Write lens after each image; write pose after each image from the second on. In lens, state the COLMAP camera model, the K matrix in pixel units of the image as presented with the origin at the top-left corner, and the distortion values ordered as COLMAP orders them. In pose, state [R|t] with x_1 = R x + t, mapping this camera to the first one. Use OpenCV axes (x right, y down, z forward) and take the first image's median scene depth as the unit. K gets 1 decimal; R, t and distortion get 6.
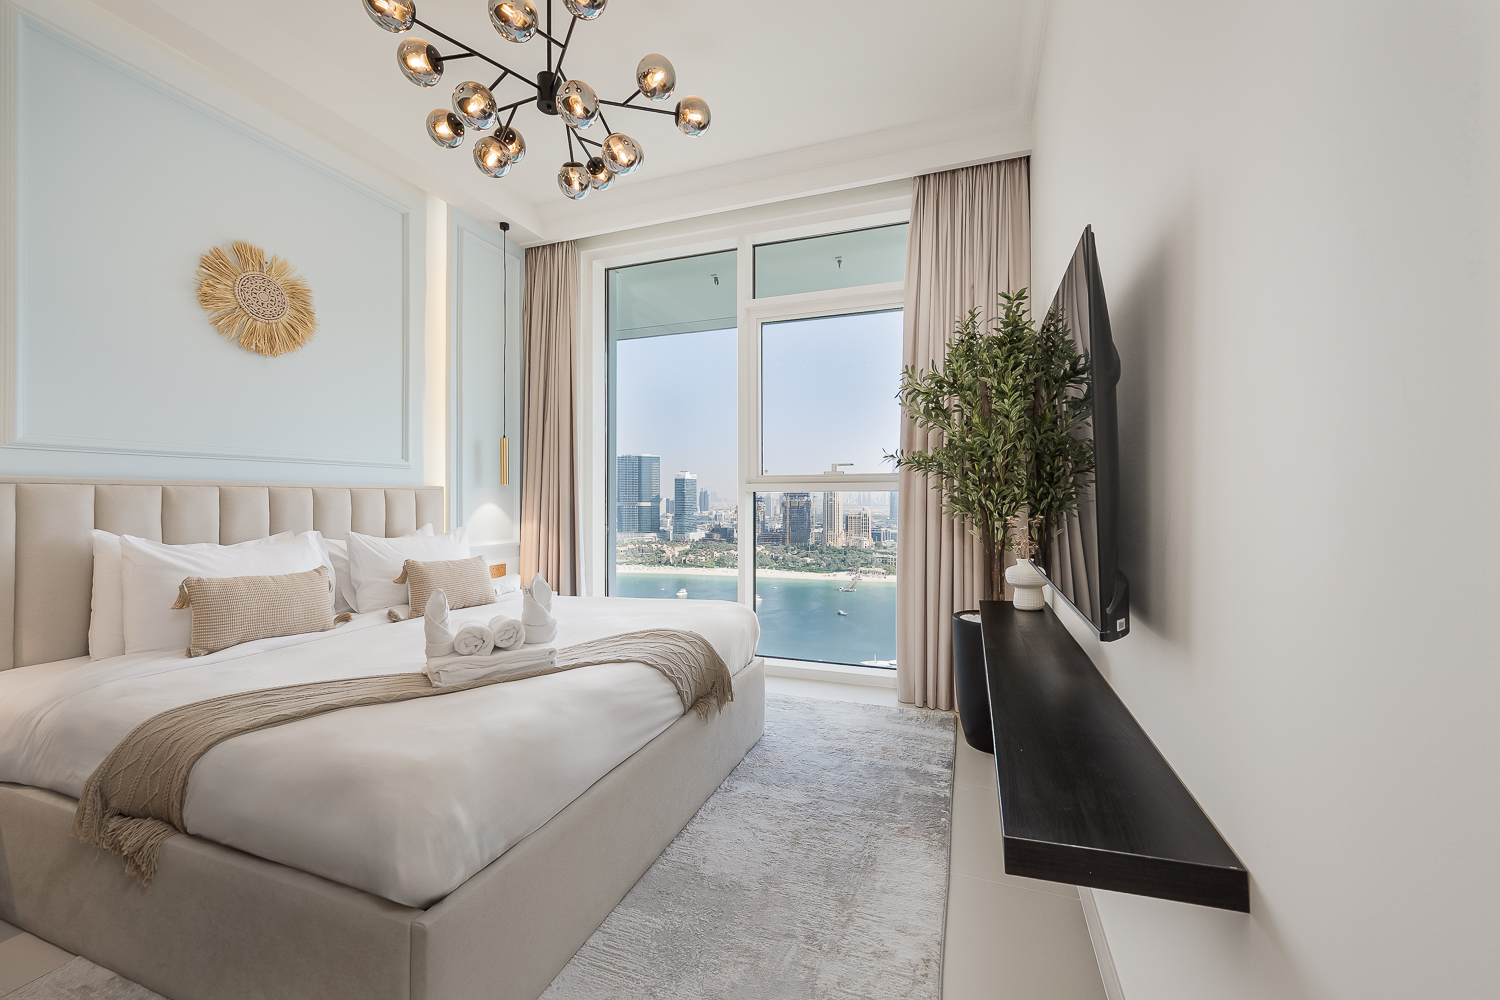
lens RADIAL K [[596.6, 0, 752.0], [0, 596.6, 504.3], [0, 0, 1]] dist [-0.002715, 0.000507]
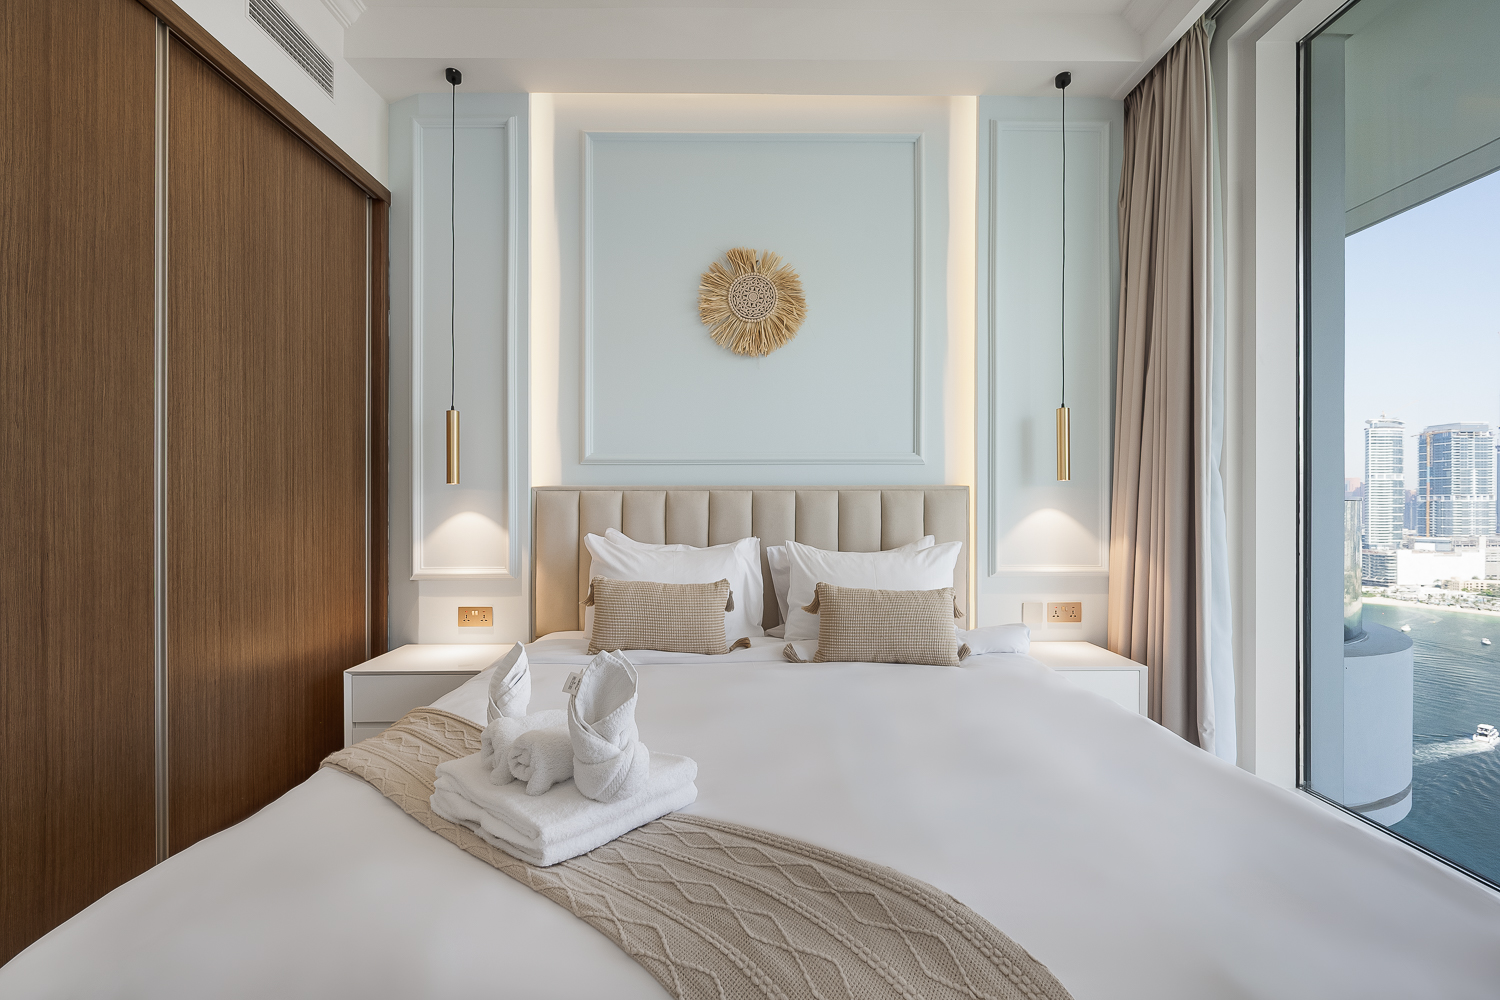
lens RADIAL K [[596.6, 0, 754.5], [0, 596.6, 506.5], [0, 0, 1]] dist [-0.002715, 0.000507]
pose [[0.351521, 0.005153, -0.936166, 0.100603], [-0.009127, 0.999956, 0.002077, -0.004437], [0.936136, 0.007814, 0.351552, 0.644062]]
